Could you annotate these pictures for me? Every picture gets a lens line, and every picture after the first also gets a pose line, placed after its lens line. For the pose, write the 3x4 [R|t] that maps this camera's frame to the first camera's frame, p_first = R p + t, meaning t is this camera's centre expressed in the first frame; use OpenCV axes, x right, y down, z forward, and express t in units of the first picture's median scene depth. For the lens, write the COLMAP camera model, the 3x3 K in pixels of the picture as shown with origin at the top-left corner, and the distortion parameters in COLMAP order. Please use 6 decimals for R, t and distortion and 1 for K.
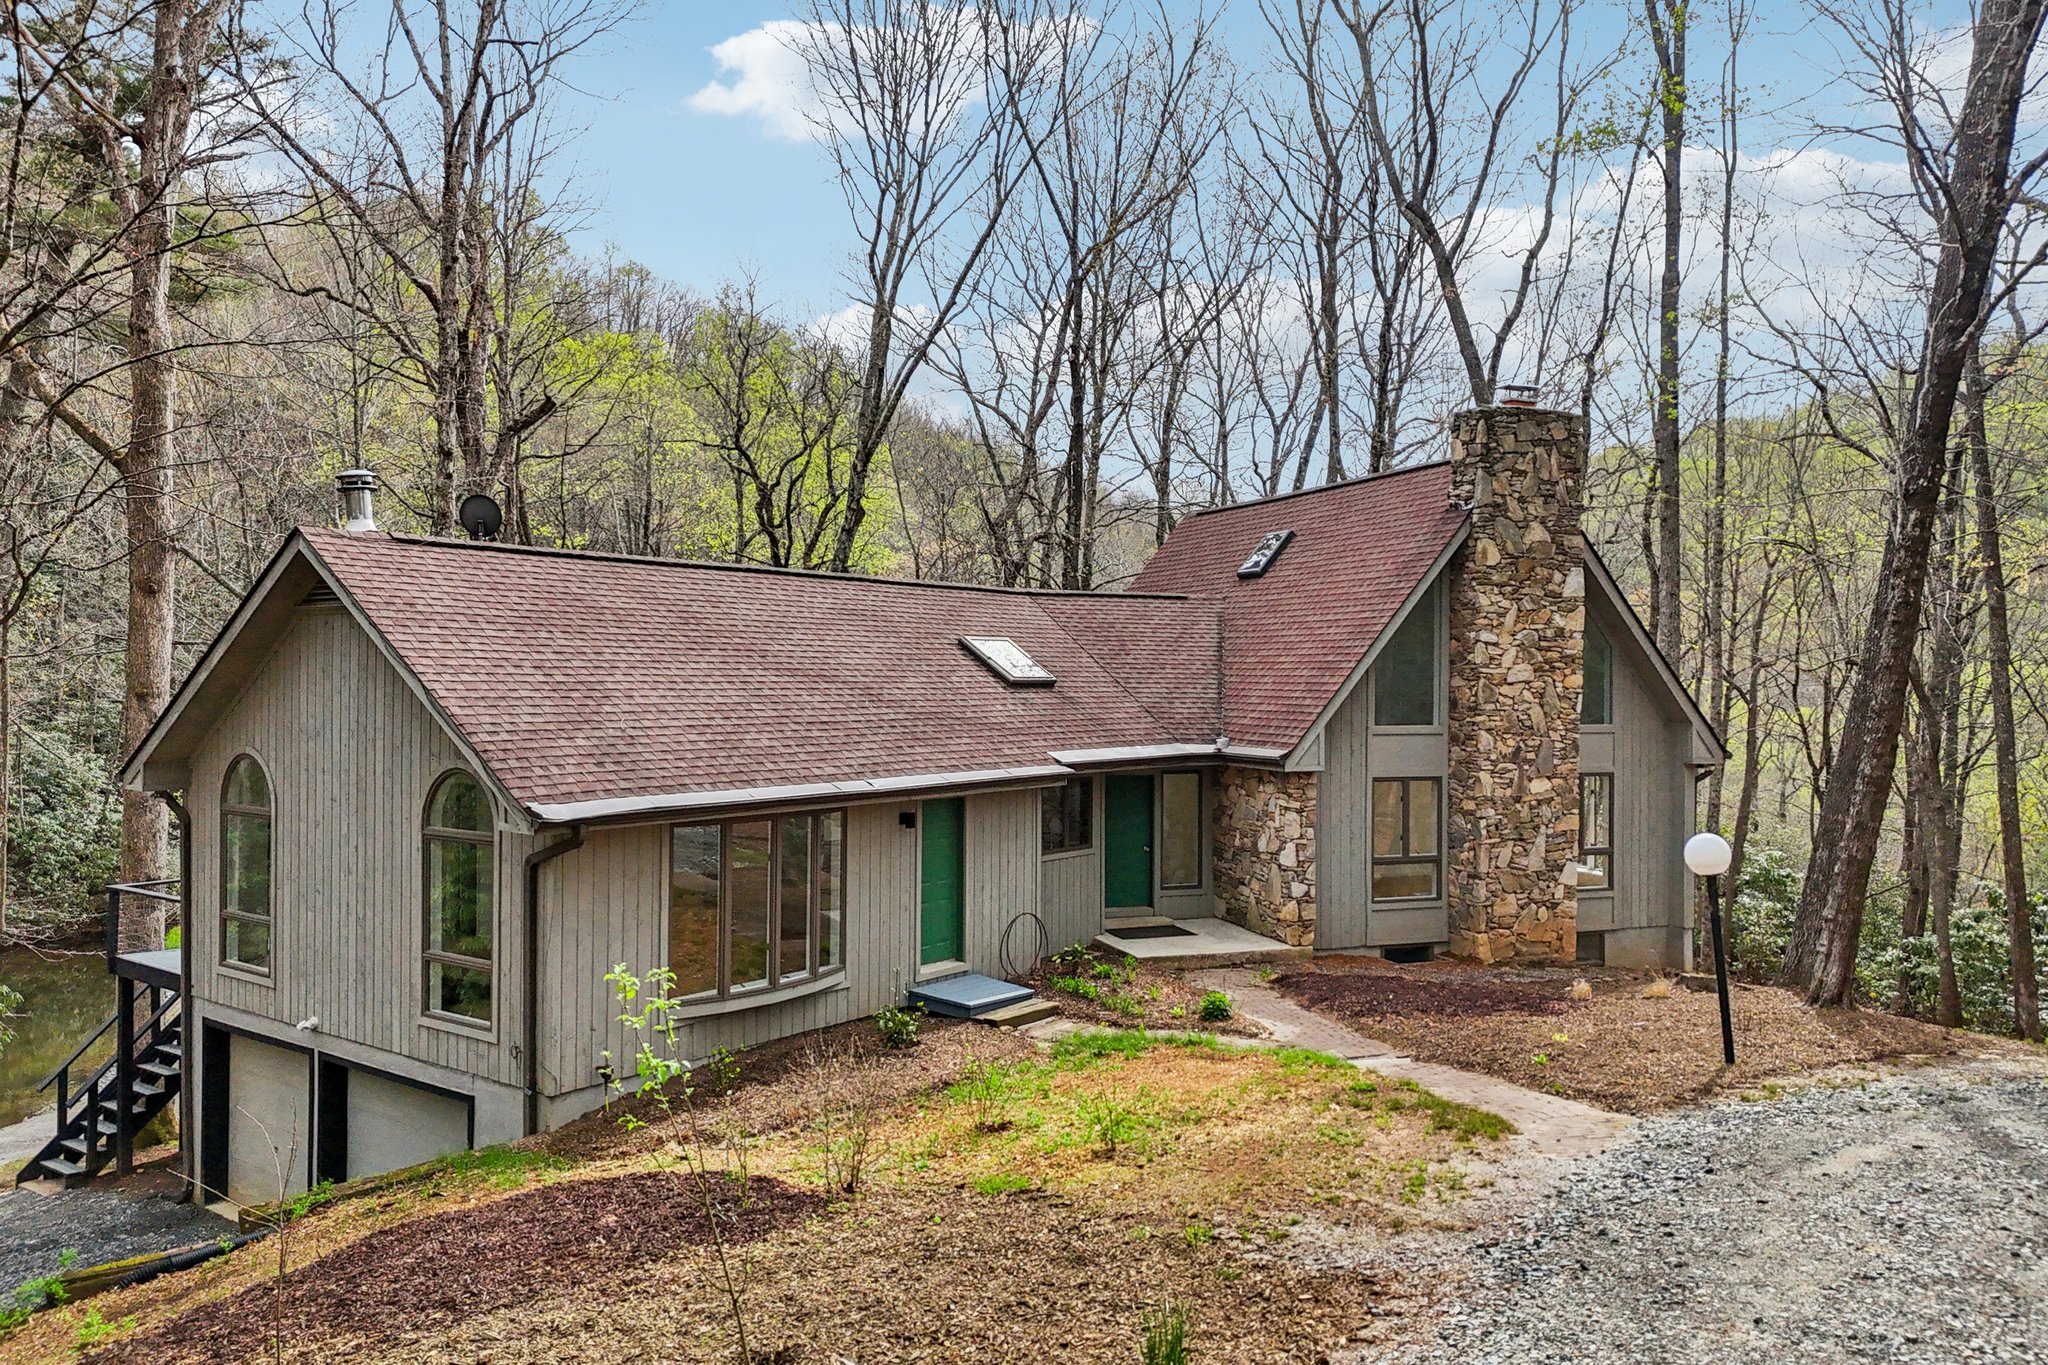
lens RADIAL K [[1543.8, 0, 1022.3], [0, 1543.8, 680.3], [0, 0, 1]] dist [0.054362, -0.007695]
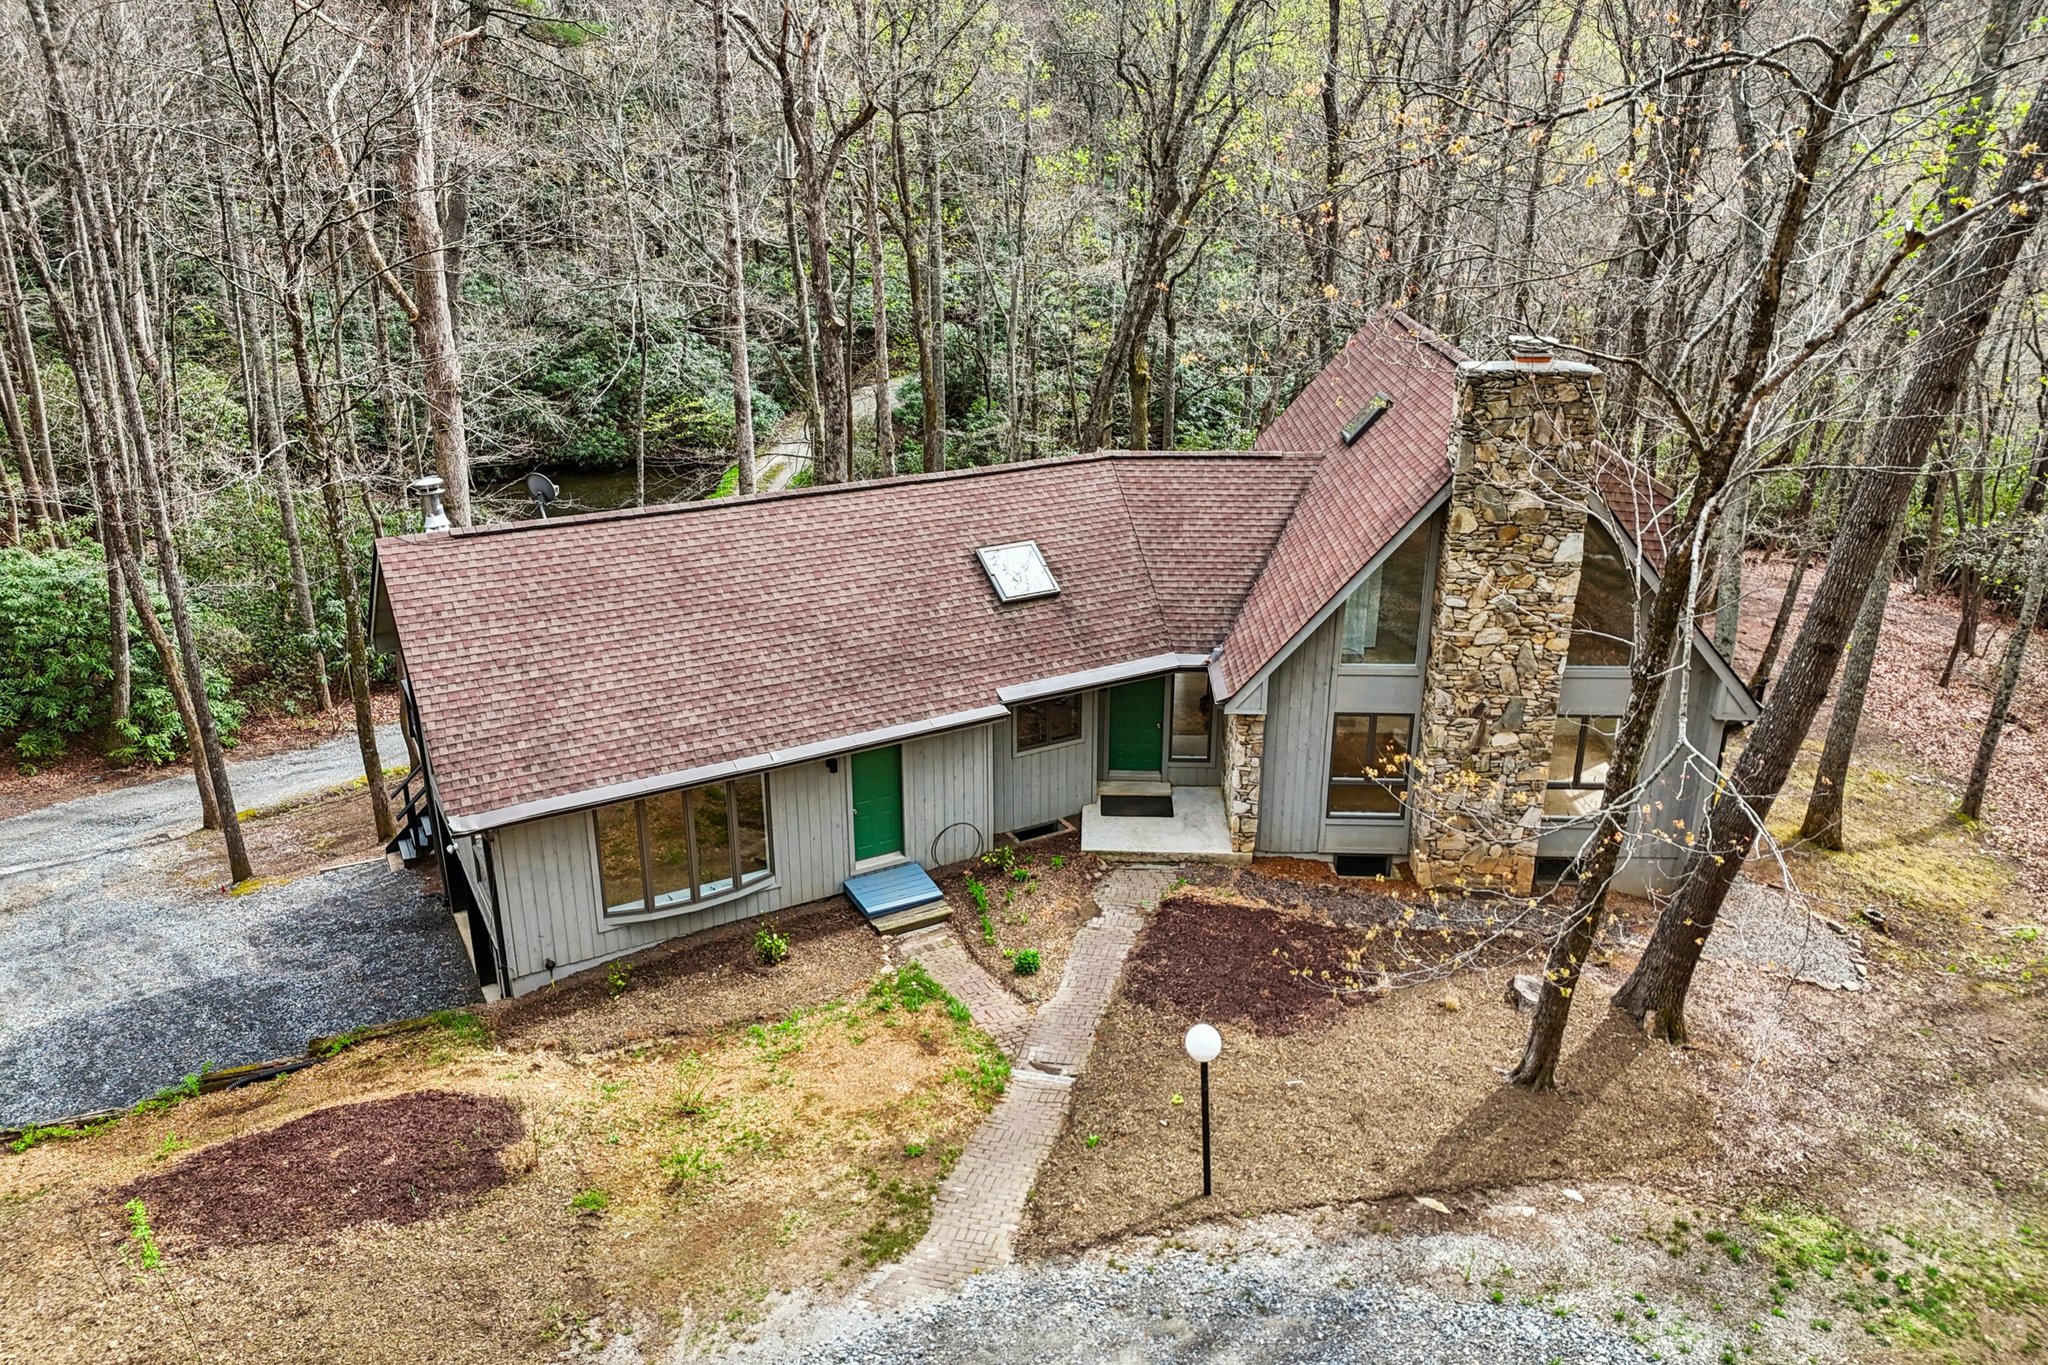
lens RADIAL K [[1543.8, 0, 1021.4], [0, 1543.8, 680.2], [0, 0, 1]] dist [0.054362, -0.007695]
pose [[0.915880, 0.140492, -0.376066, 0.425380], [0.003932, 0.933580, 0.358347, -0.340050], [0.401433, -0.329681, 0.854495, 0.010674]]
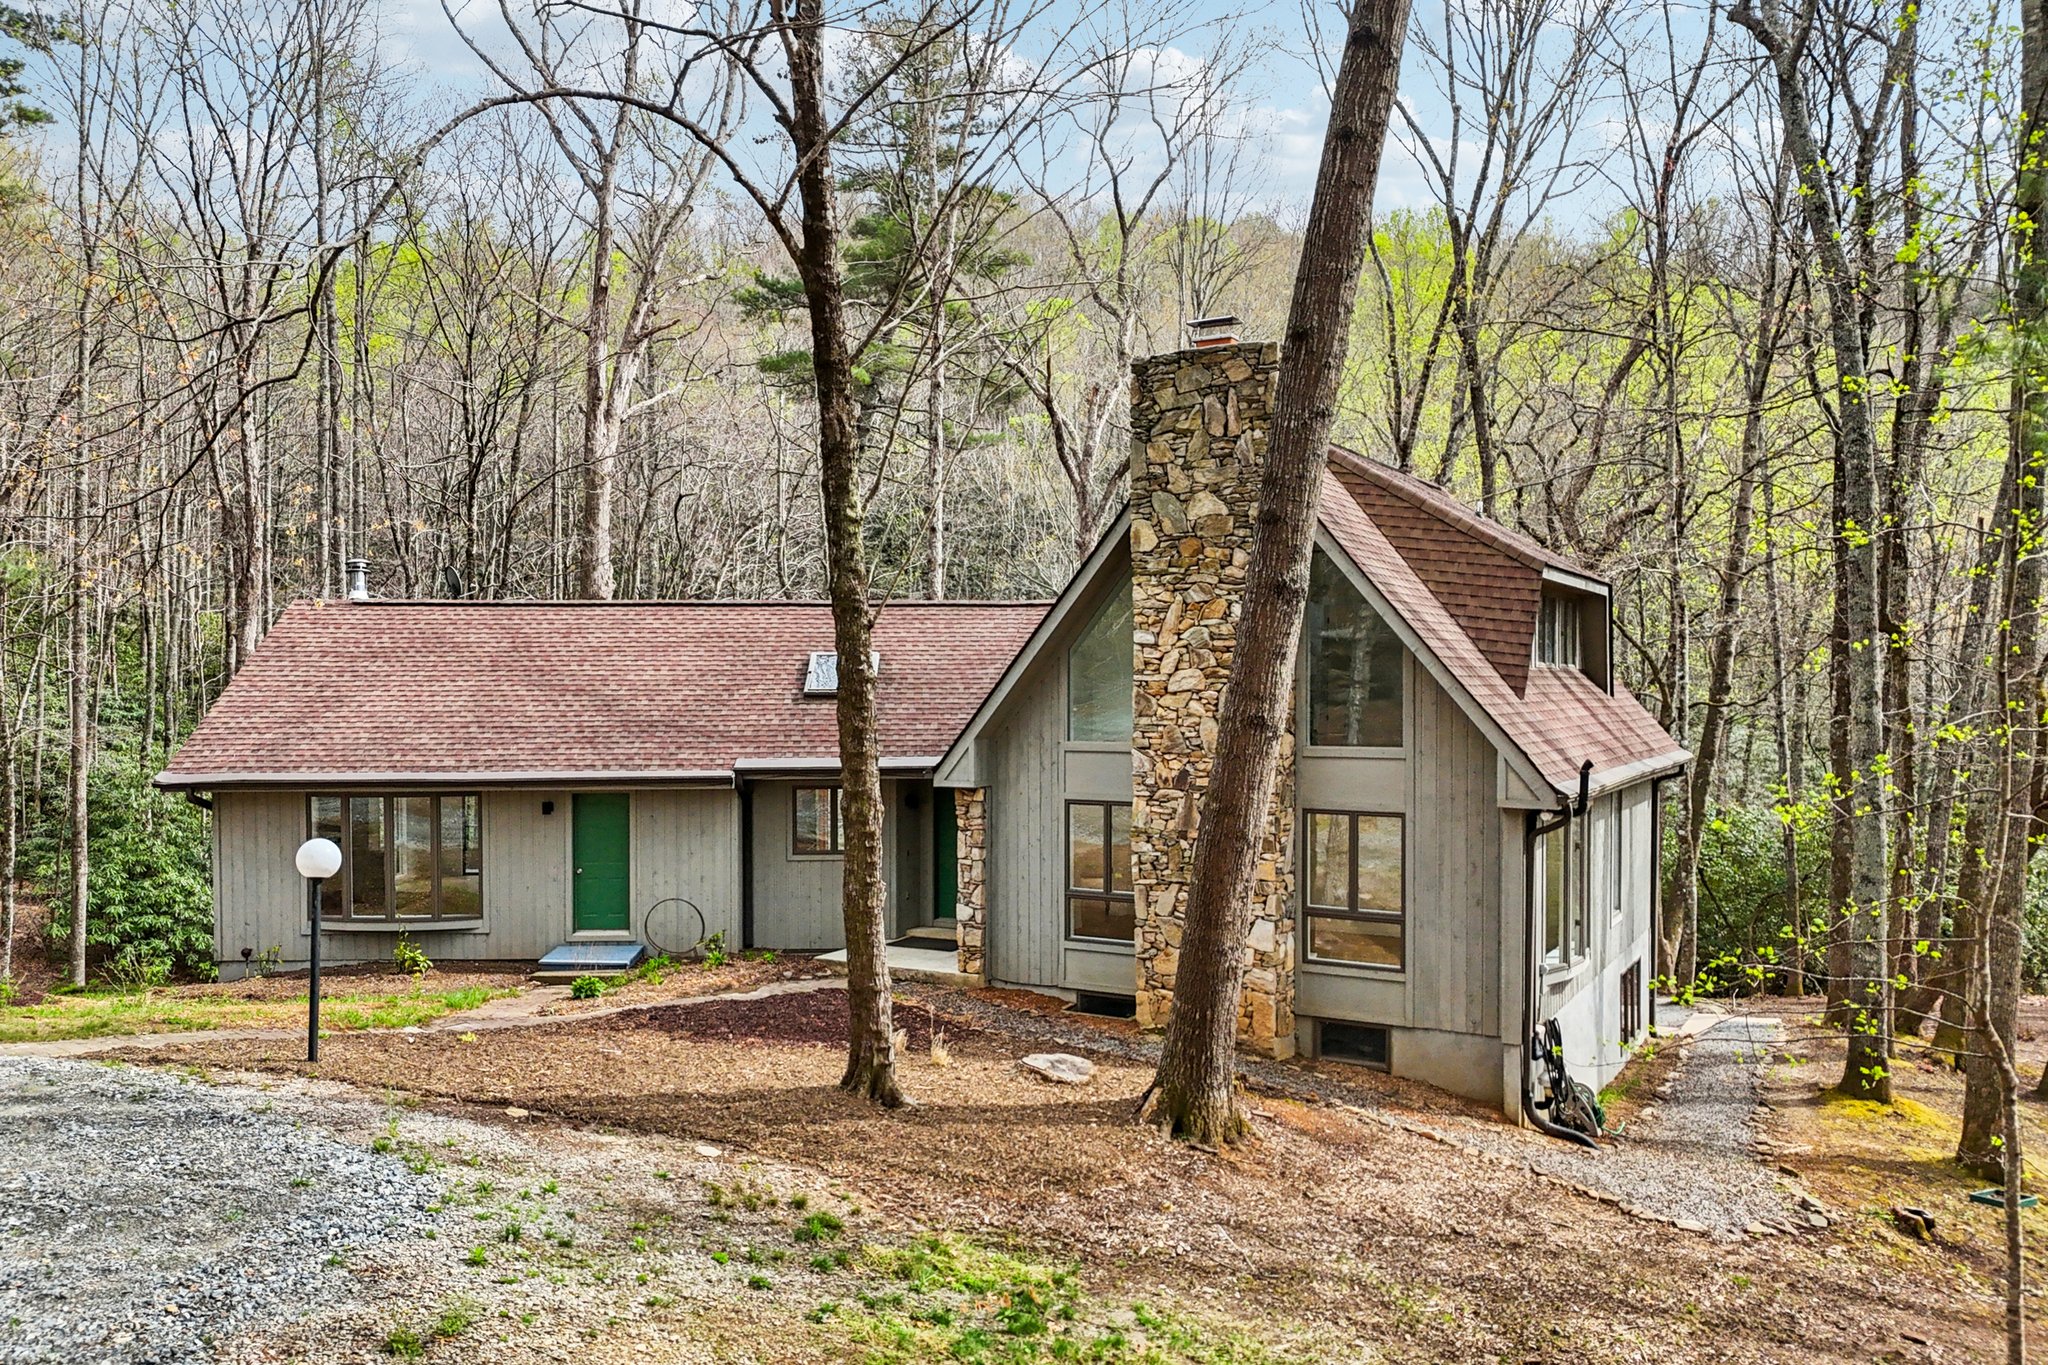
lens RADIAL K [[1543.8, 0, 1015.8], [0, 1543.8, 744.5], [0, 0, 1]] dist [0.054362, -0.007695]
pose [[0.598737, 0.016785, -0.800770, 0.918910], [0.002593, 0.999735, 0.022894, 0.010291], [0.800942, -0.015783, 0.598534, 0.444893]]
